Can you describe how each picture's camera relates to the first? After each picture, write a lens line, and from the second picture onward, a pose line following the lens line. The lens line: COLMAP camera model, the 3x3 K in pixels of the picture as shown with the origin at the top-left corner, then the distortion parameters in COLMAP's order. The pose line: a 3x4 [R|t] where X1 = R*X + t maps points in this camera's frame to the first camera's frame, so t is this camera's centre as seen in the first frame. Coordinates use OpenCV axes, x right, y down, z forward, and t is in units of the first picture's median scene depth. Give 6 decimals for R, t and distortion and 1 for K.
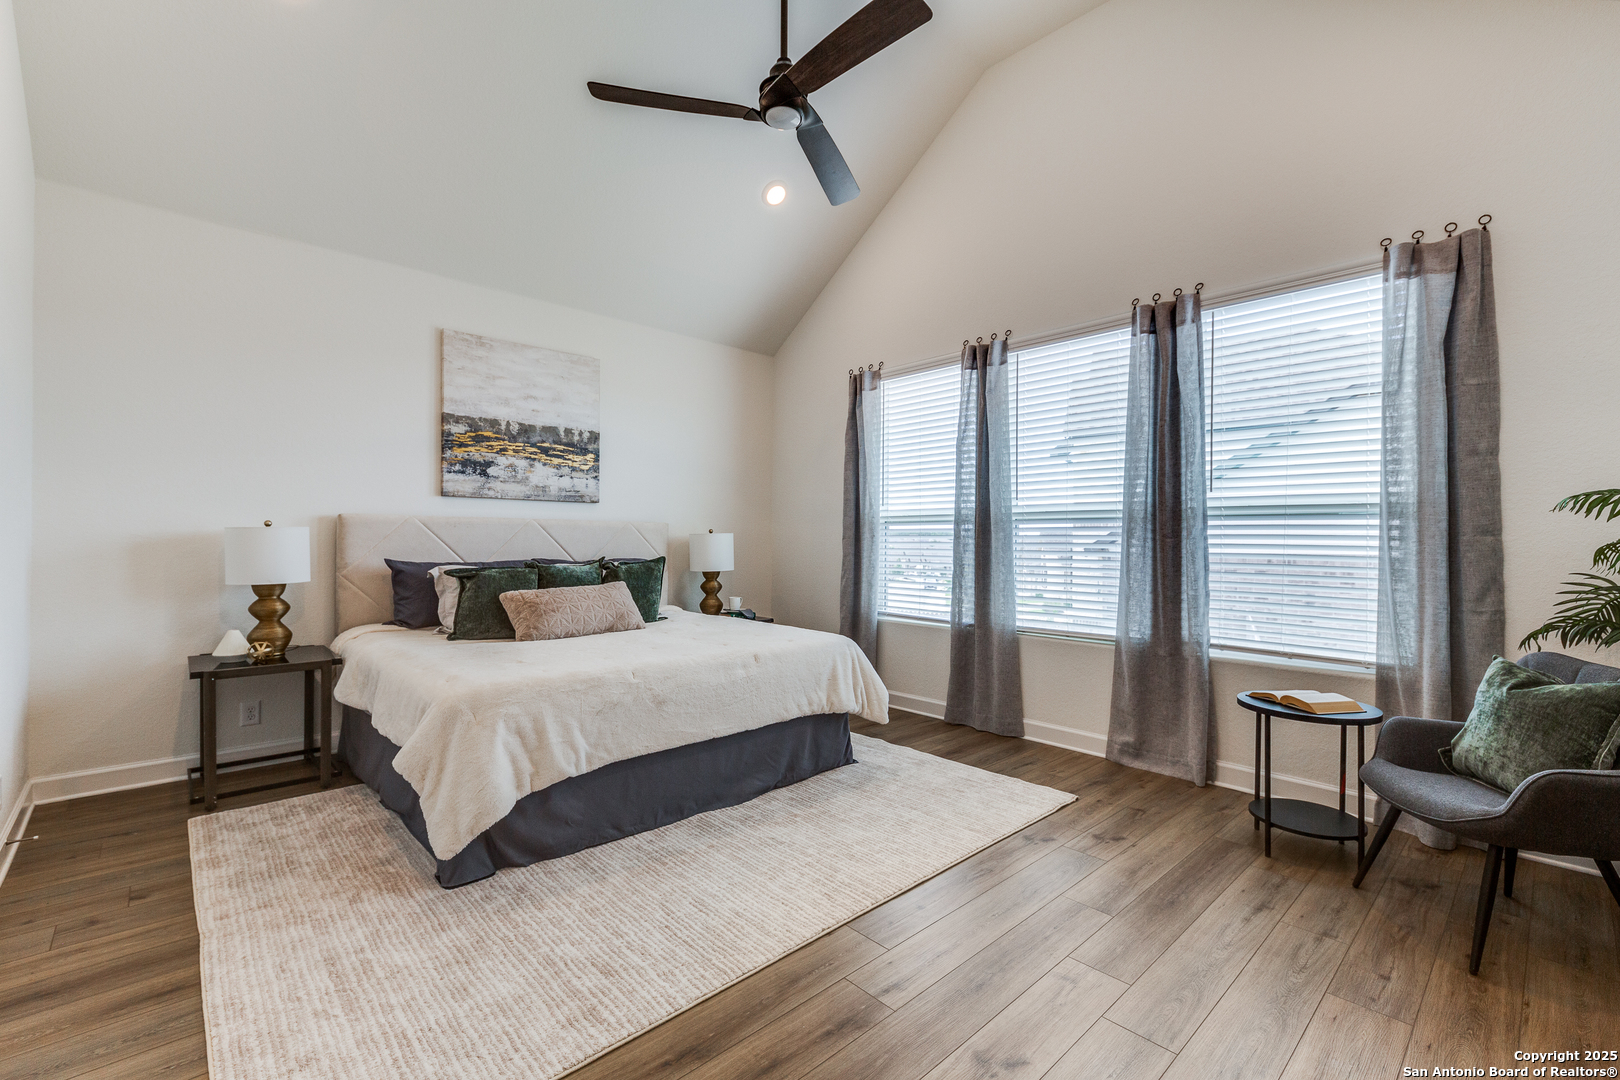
lens RADIAL K [[702.2, 0, 811.1], [0, 702.2, 540.1], [0, 0, 1]] dist [-0.001622, -0.000760]
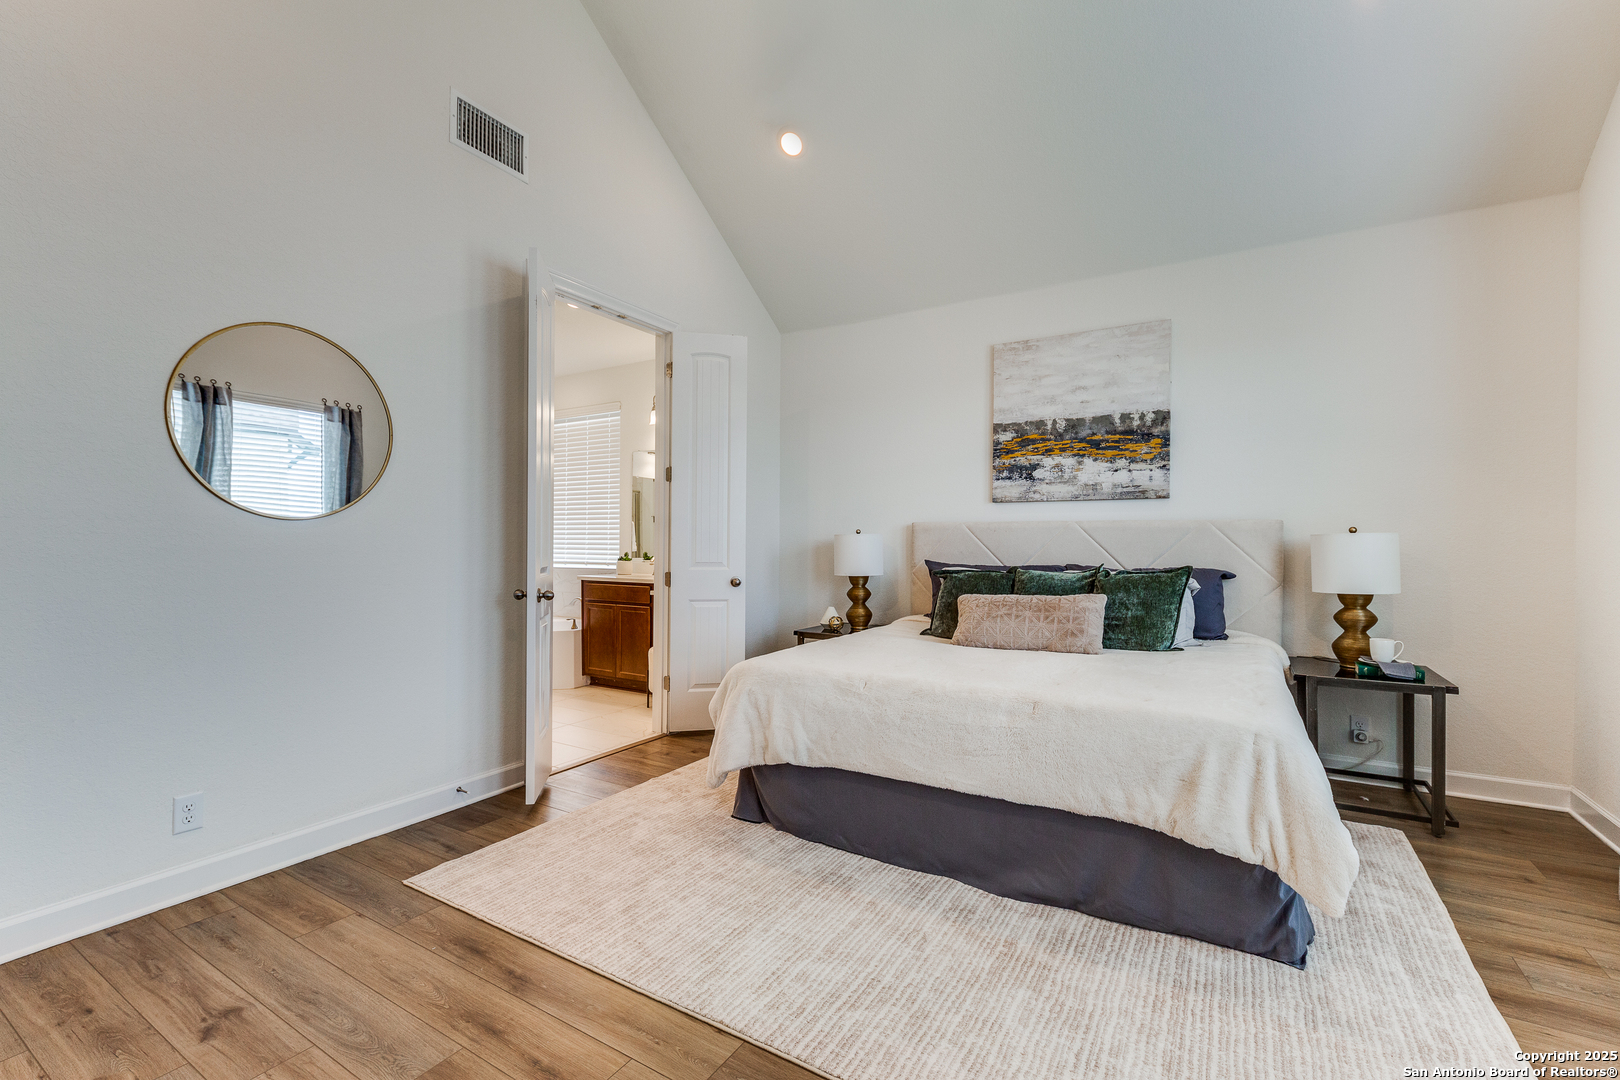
lens RADIAL K [[702.2, 0, 811.2], [0, 702.2, 540.8], [0, 0, 1]] dist [-0.001622, -0.000760]
pose [[0.253062, -0.008485, -0.967413, 0.413823], [-0.003525, 0.999947, -0.009693, 0.005966], [0.967444, 0.005863, 0.253019, 0.448161]]
